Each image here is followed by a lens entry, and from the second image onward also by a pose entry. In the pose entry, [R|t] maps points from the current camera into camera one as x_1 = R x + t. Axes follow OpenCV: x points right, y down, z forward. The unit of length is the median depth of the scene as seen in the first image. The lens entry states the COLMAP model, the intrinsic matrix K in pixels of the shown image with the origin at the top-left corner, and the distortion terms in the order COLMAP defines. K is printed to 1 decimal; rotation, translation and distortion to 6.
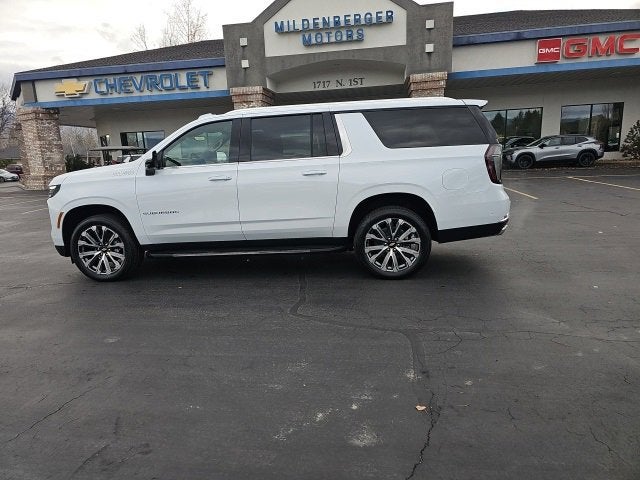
lens RADIAL K [[419.1, 0, 313.3], [0, 419.1, 241.8], [0, 0, 1]] dist [0.060264, -0.047944]
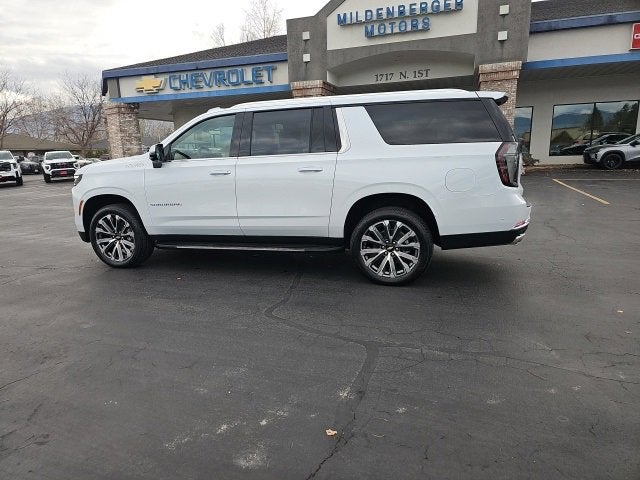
lens RADIAL K [[419.1, 0, 311.1], [0, 419.1, 241.6], [0, 0, 1]] dist [0.060264, -0.047944]
pose [[0.984225, 0.052960, -0.168810, 0.044015], [-0.050847, 0.998565, 0.016819, -0.003831], [0.169458, -0.007971, 0.985505, 0.012913]]
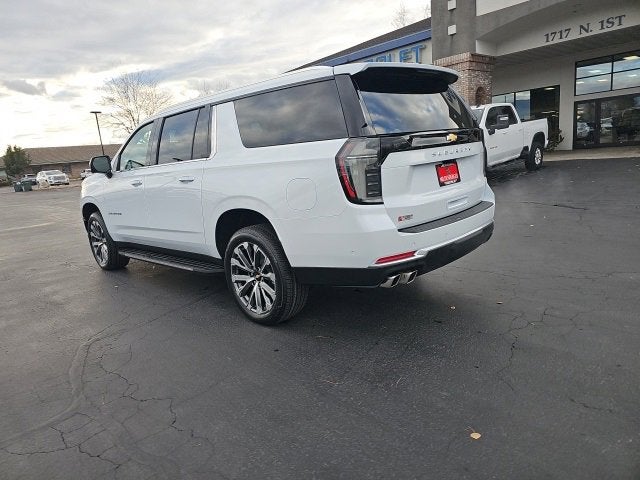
lens RADIAL K [[419.1, 0, 308.8], [0, 419.1, 232.5], [0, 0, 1]] dist [0.060264, -0.047944]
pose [[0.795482, 0.087413, -0.599640, 0.179574], [-0.067821, 0.996167, 0.055246, -0.030418], [0.602171, -0.003279, 0.798361, 0.118161]]
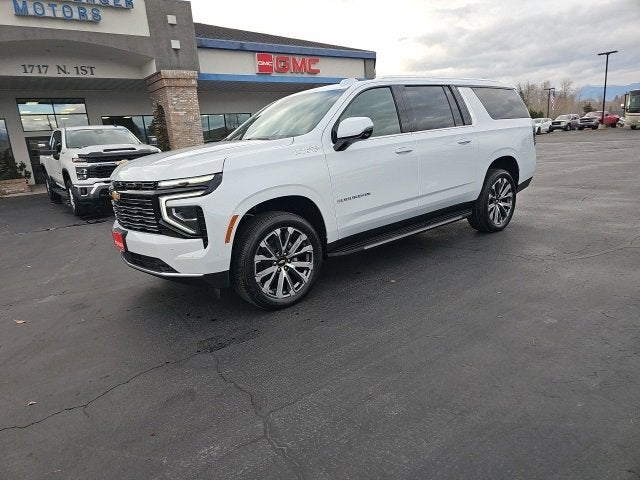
lens RADIAL K [[419.1, 0, 312.7], [0, 419.1, 239.6], [0, 0, 1]] dist [0.055919, -0.042805]
pose [[0.692541, -0.172168, 0.700532, -0.263384], [0.189147, 0.980464, 0.053977, -0.012762], [-0.696139, 0.095122, 0.711577, 0.133754]]
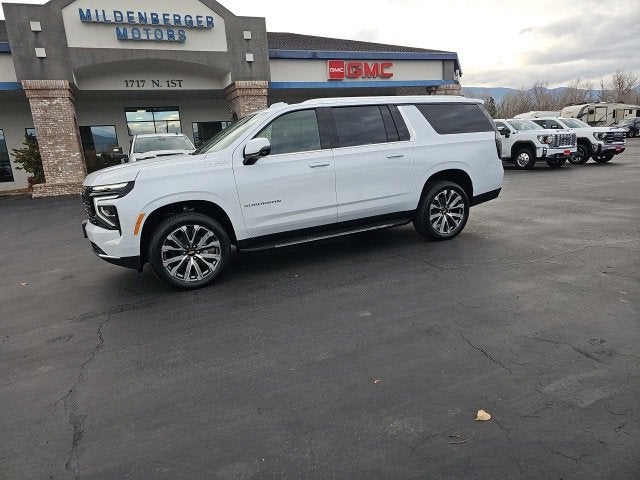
lens RADIAL K [[419.1, 0, 312.5], [0, 419.1, 239.0], [0, 0, 1]] dist [0.060264, -0.047944]
pose [[0.842815, -0.126661, 0.523086, -0.207194], [0.140164, 0.990031, 0.013890, 0.003772], [-0.519631, 0.061611, 0.852166, 0.036168]]
